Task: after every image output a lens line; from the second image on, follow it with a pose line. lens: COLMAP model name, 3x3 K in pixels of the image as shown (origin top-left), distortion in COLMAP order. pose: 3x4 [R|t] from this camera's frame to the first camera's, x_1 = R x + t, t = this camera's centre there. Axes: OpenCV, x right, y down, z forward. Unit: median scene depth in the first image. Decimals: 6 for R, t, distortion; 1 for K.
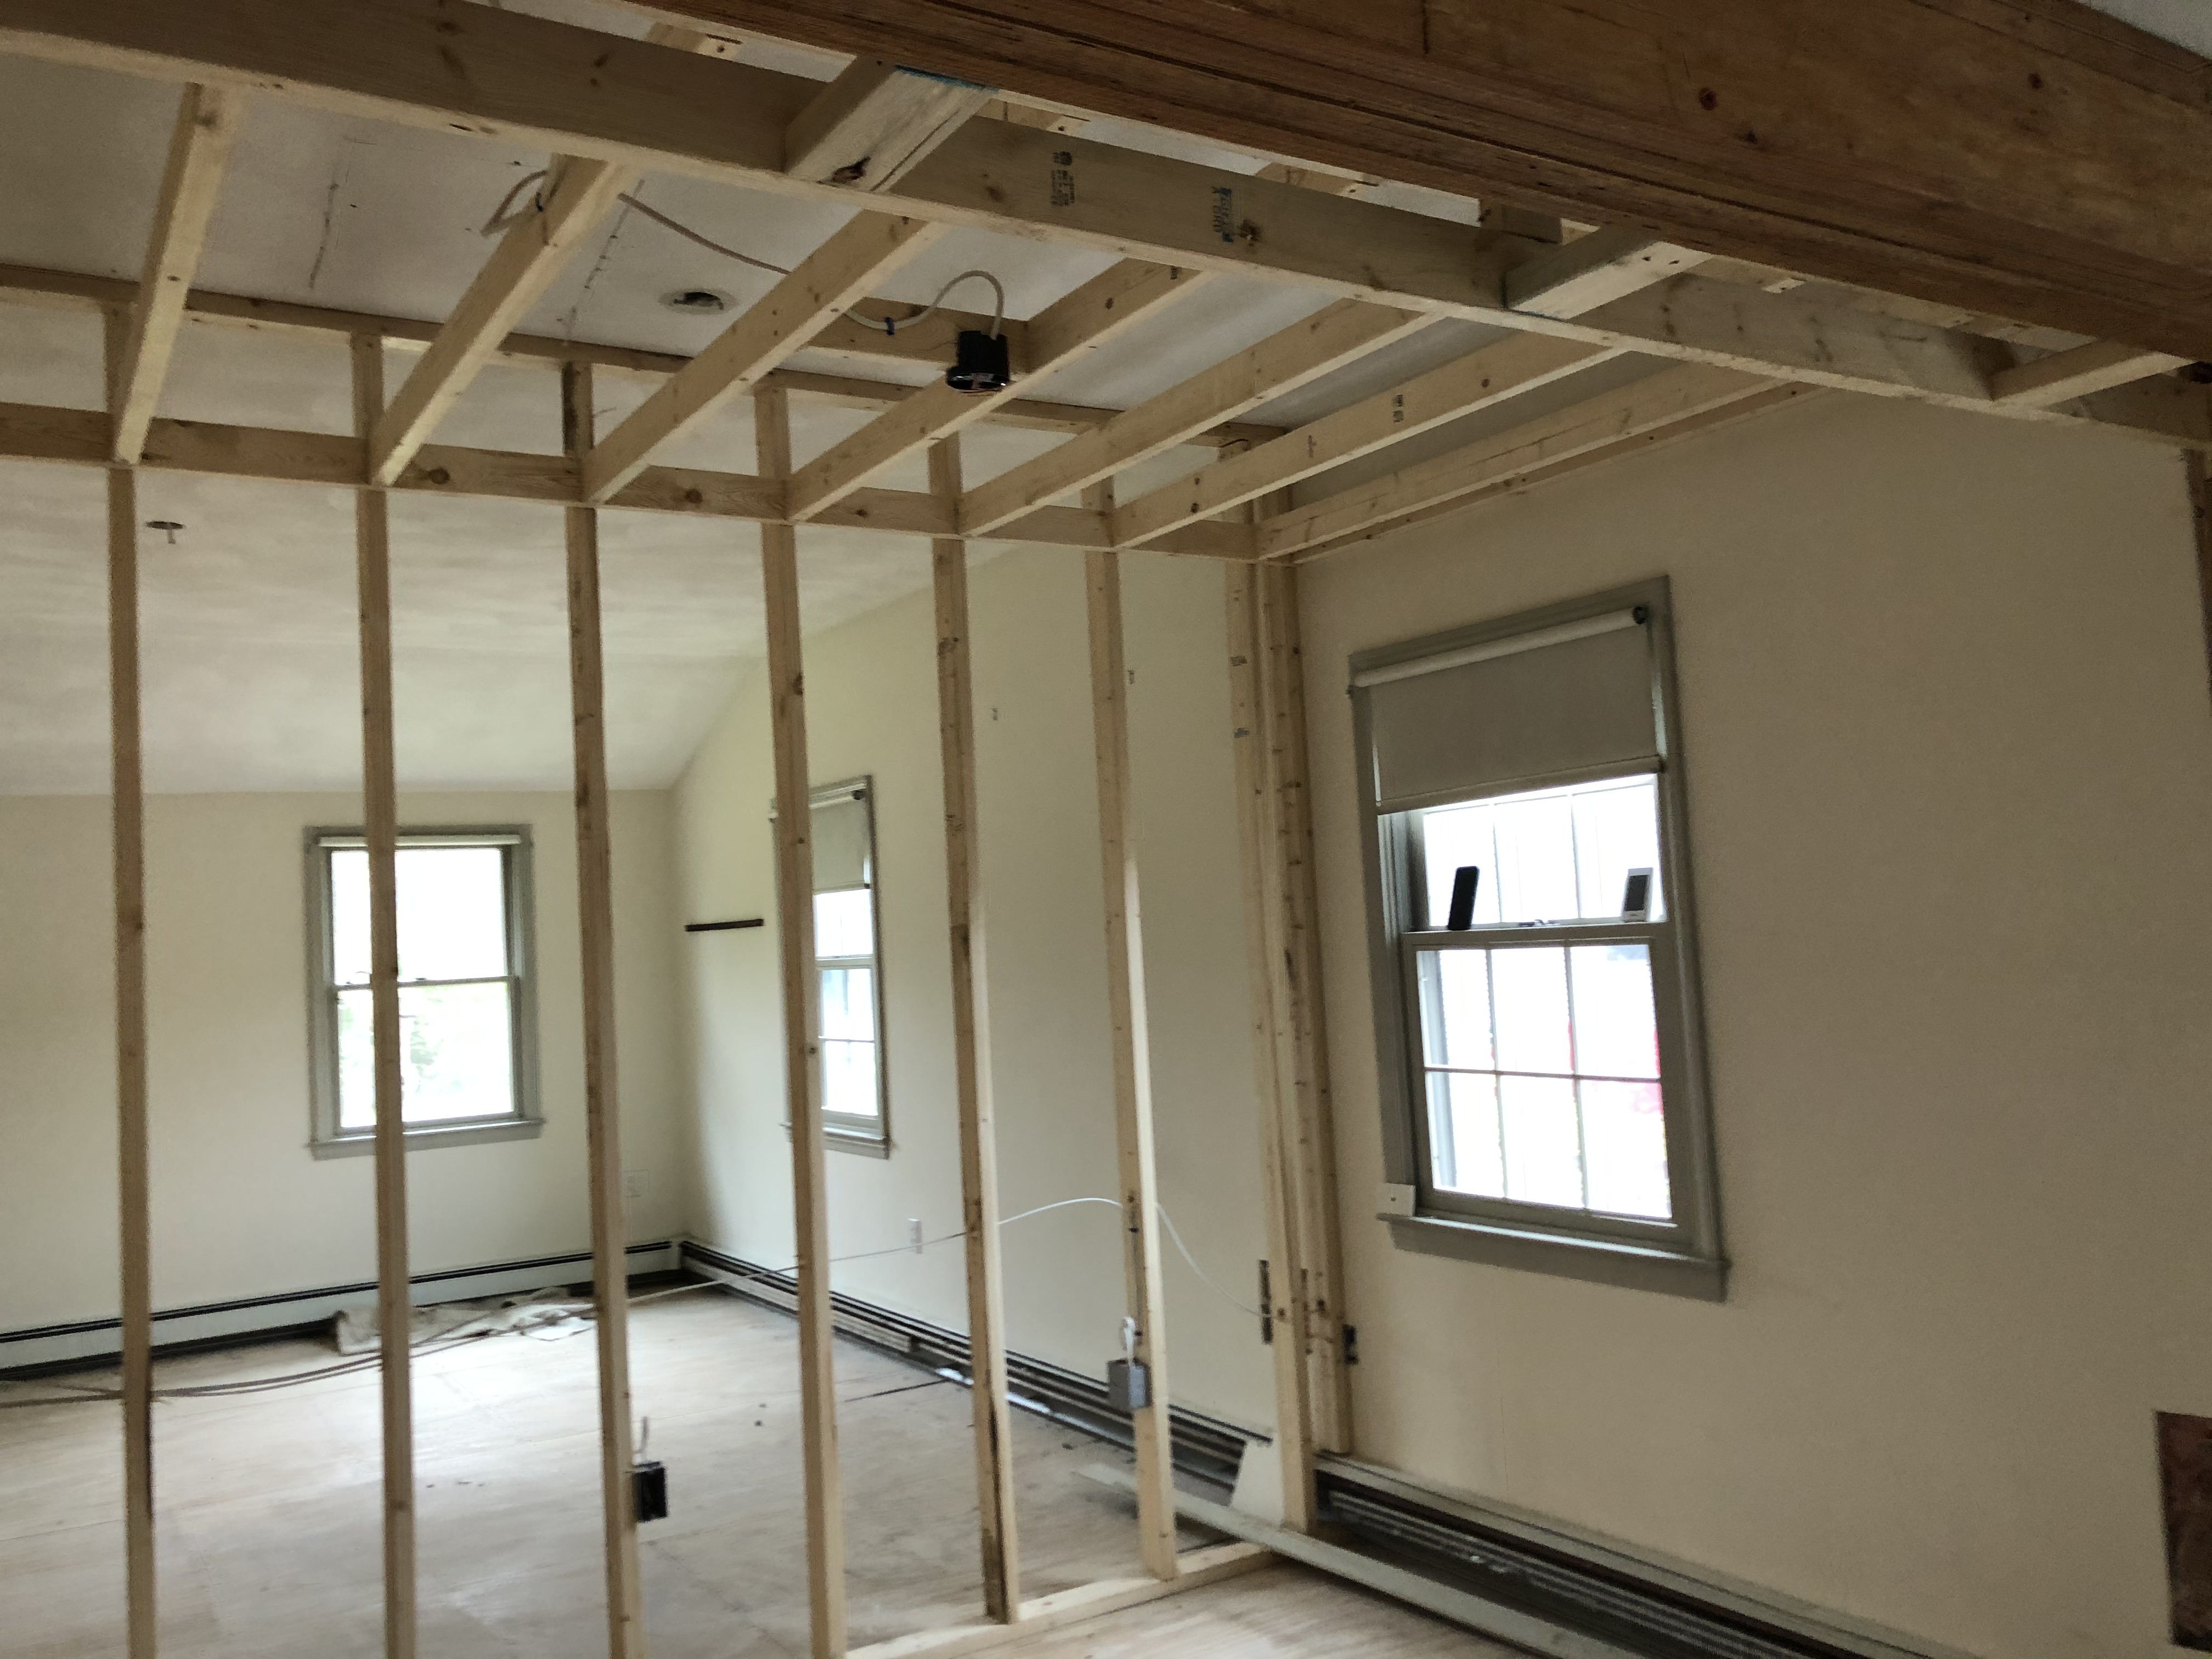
lens RADIAL K [[1792.6, 0, 1106.0], [0, 1792.6, 829.5], [0, 0, 1]] dist [0.021758, 0.003915]
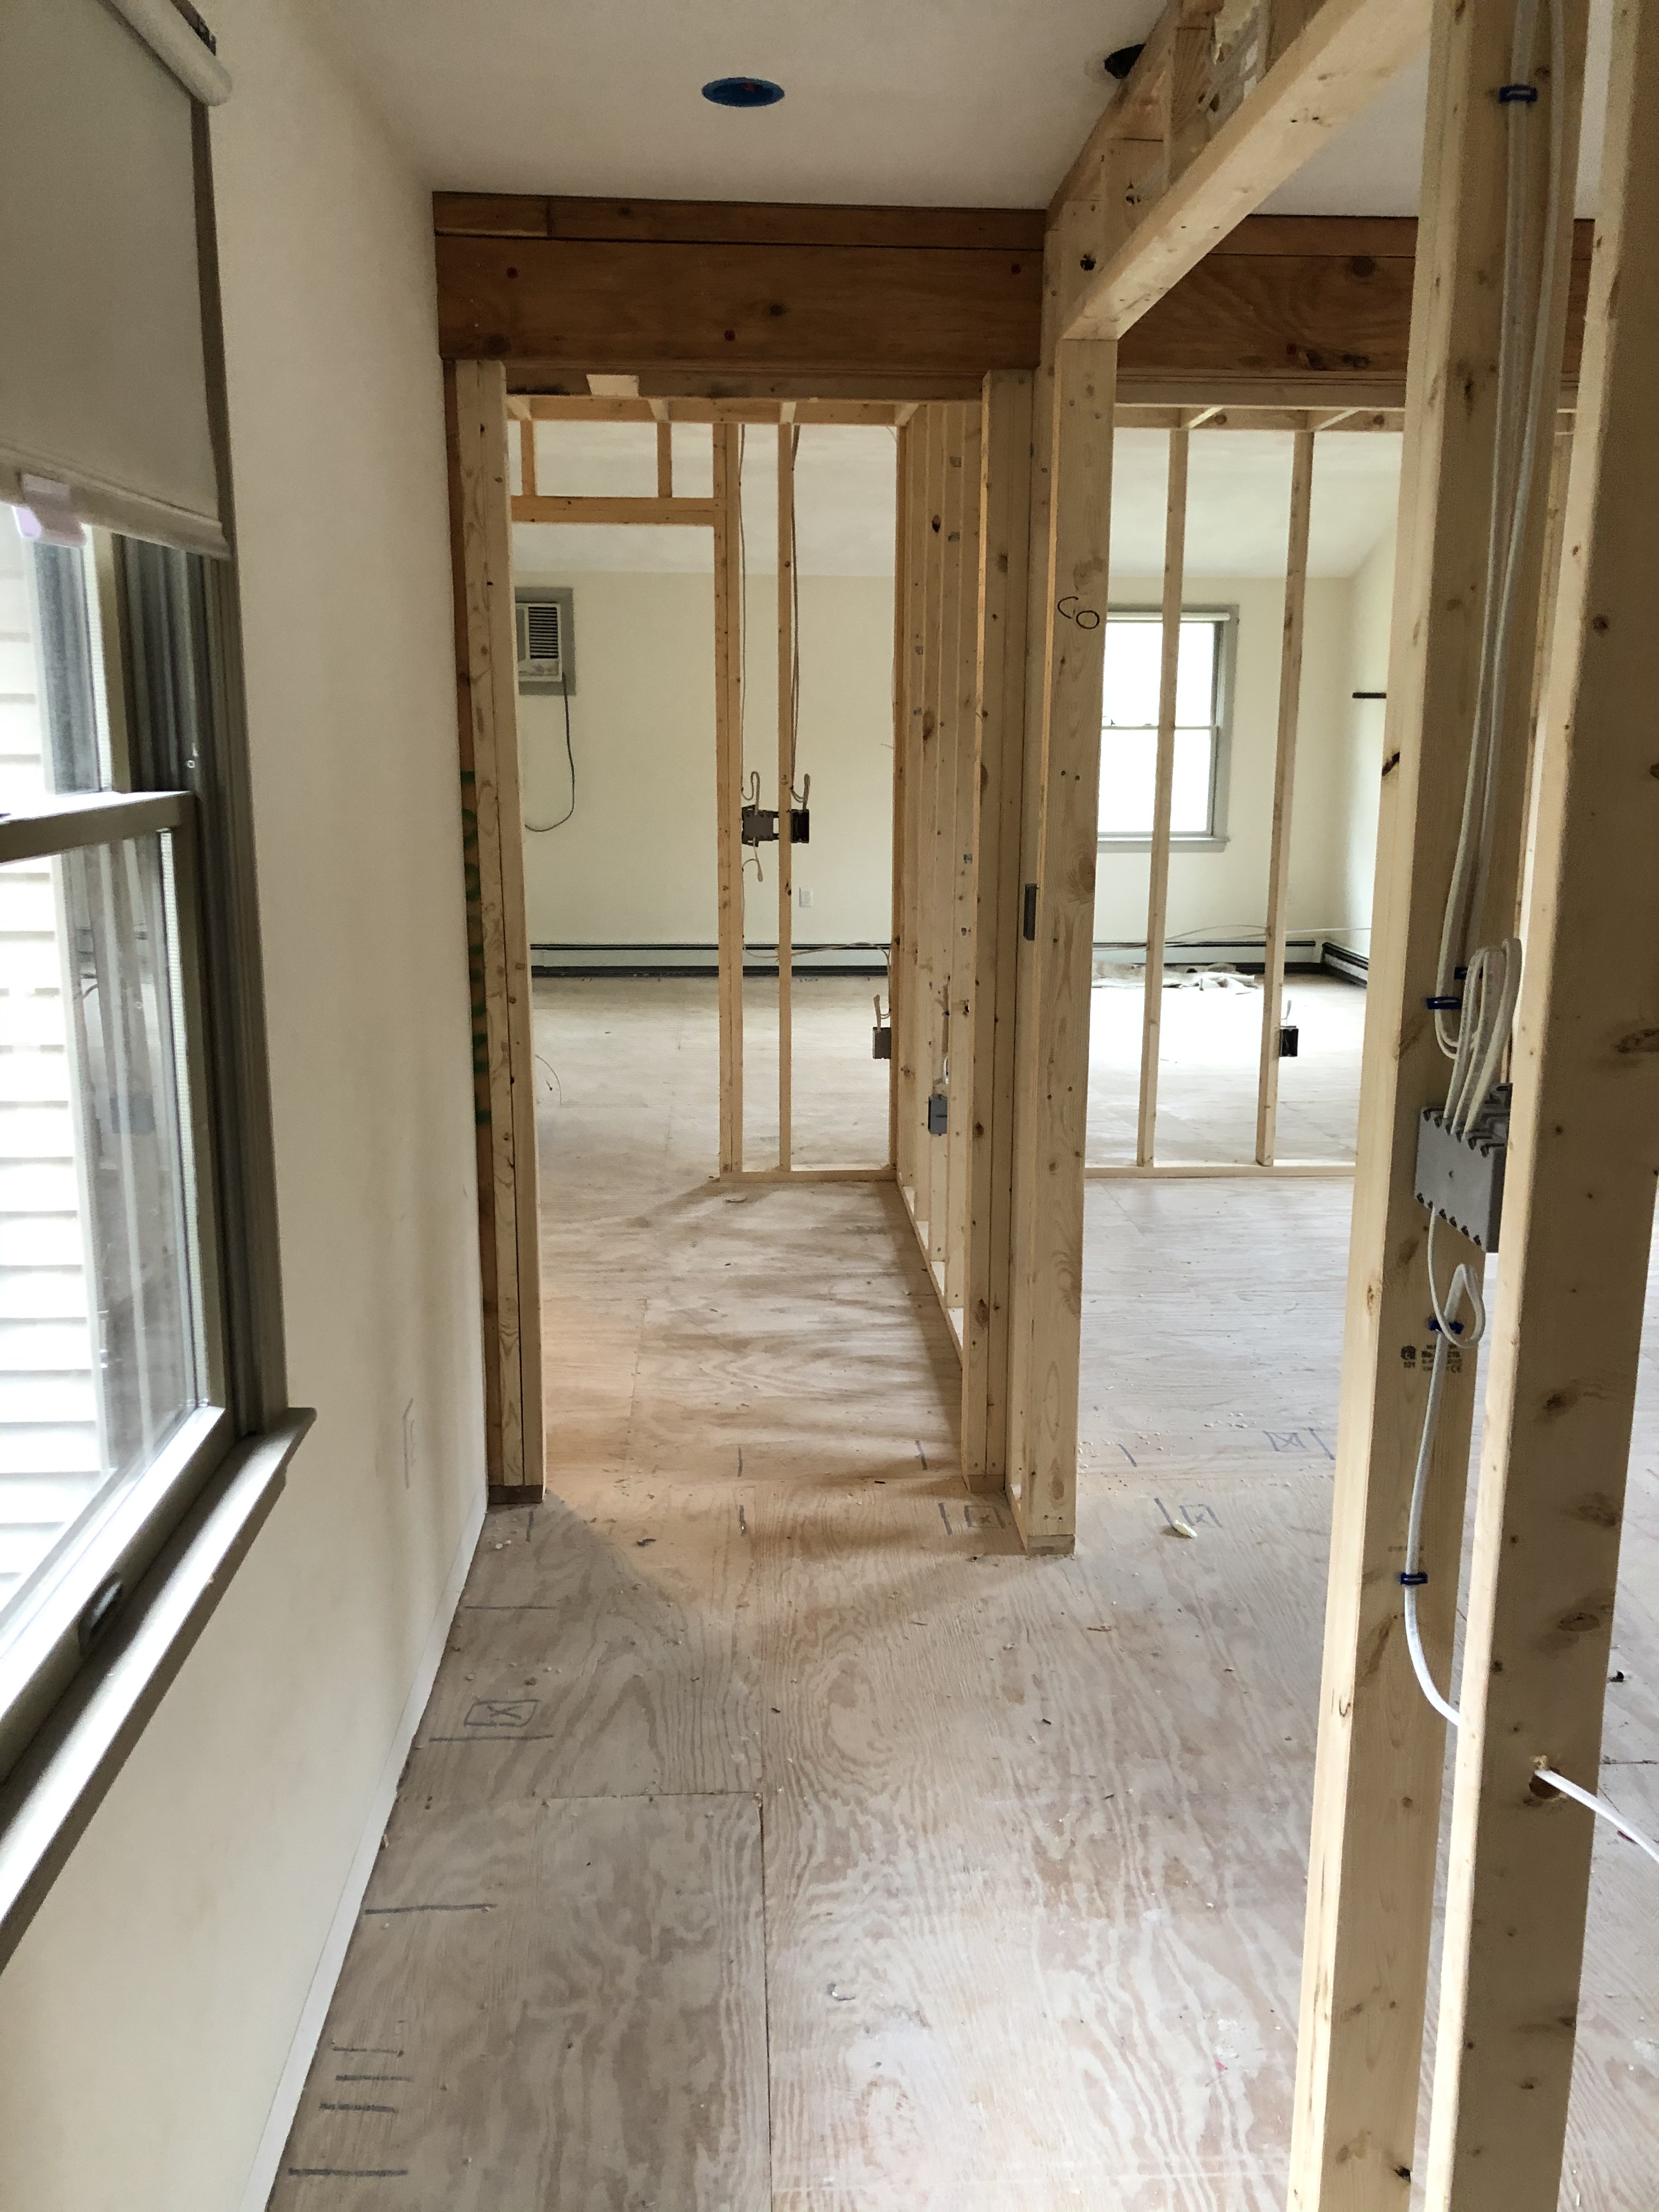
lens RADIAL K [[1815.7, 0, 780.2], [0, 1815.7, 1112.9], [0, 0, 1]] dist [0.065534, -0.094093]
pose [[0.860413, 0.160638, -0.483617, 0.144367], [-0.013907, 0.956065, 0.292824, -0.058282], [0.509408, -0.245224, 0.824845, -0.552968]]
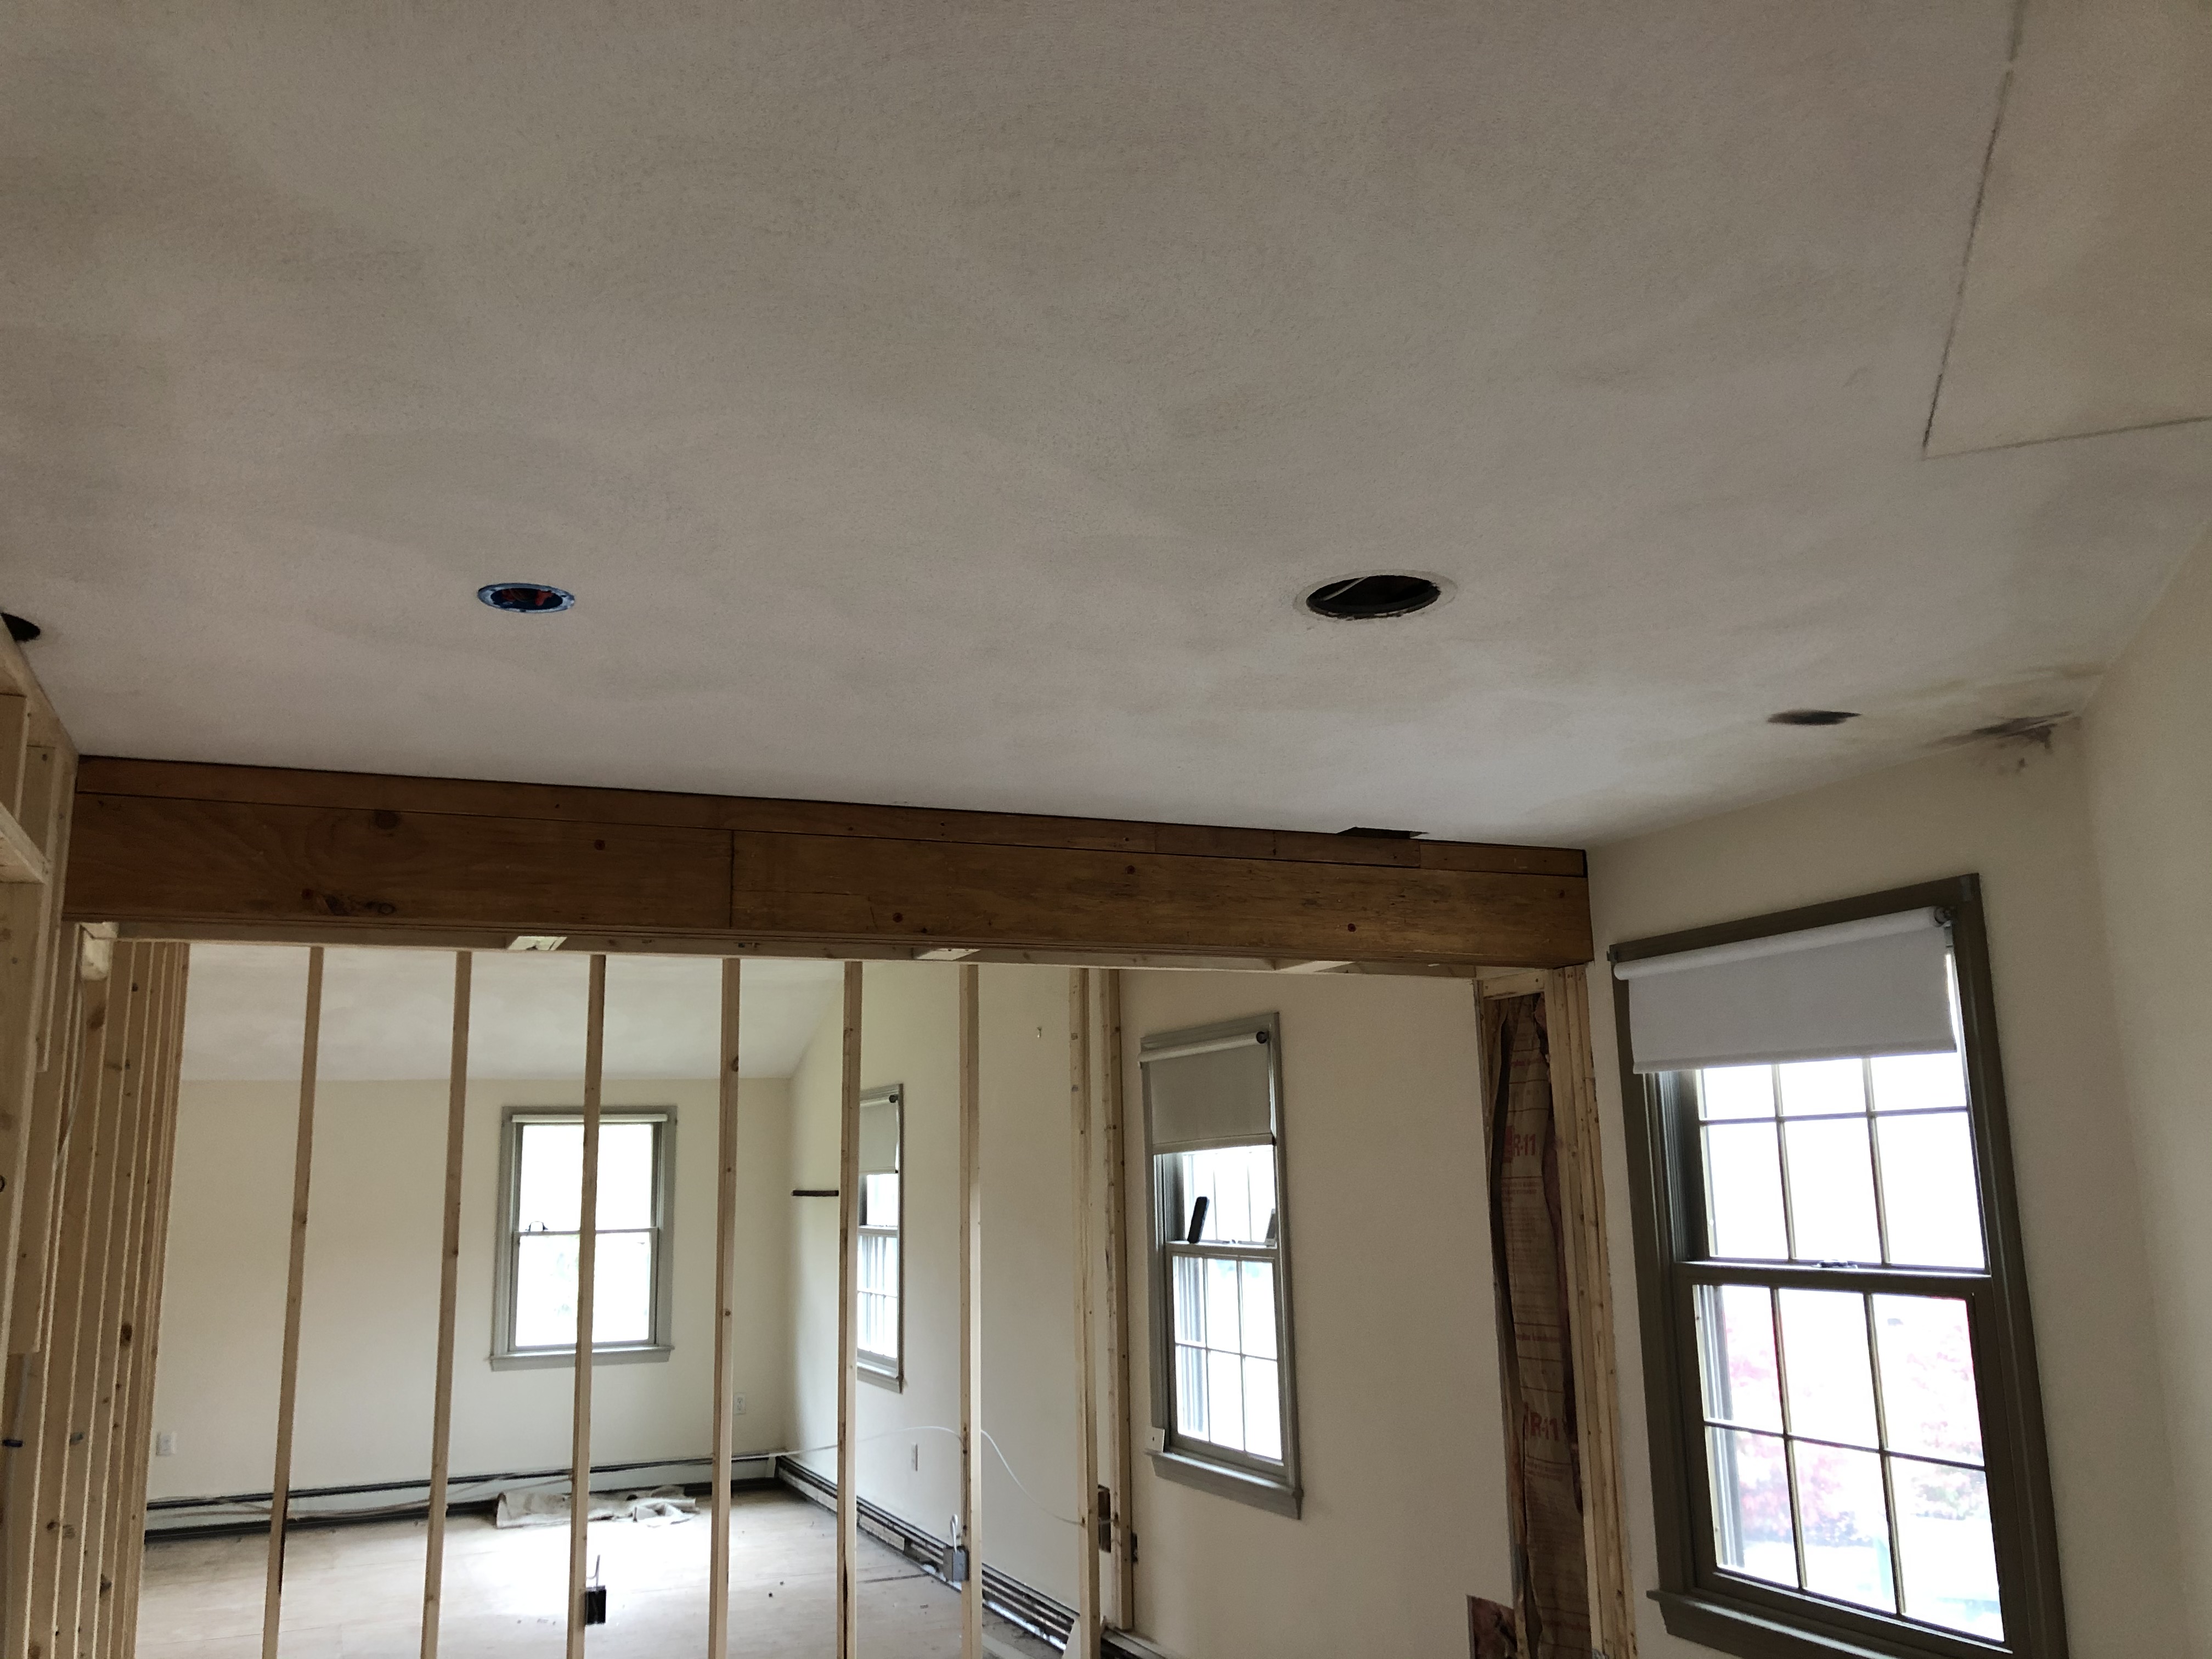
lens RADIAL K [[1837.4, 0, 1106.0], [0, 1837.4, 829.5], [0, 0, 1]] dist [0.005000, -0.004840]
pose [[0.986616, -0.000069, -0.163059, 0.329192], [-0.019442, 0.992817, -0.118055, -0.085153], [0.161896, 0.119645, 0.979528, -0.414132]]
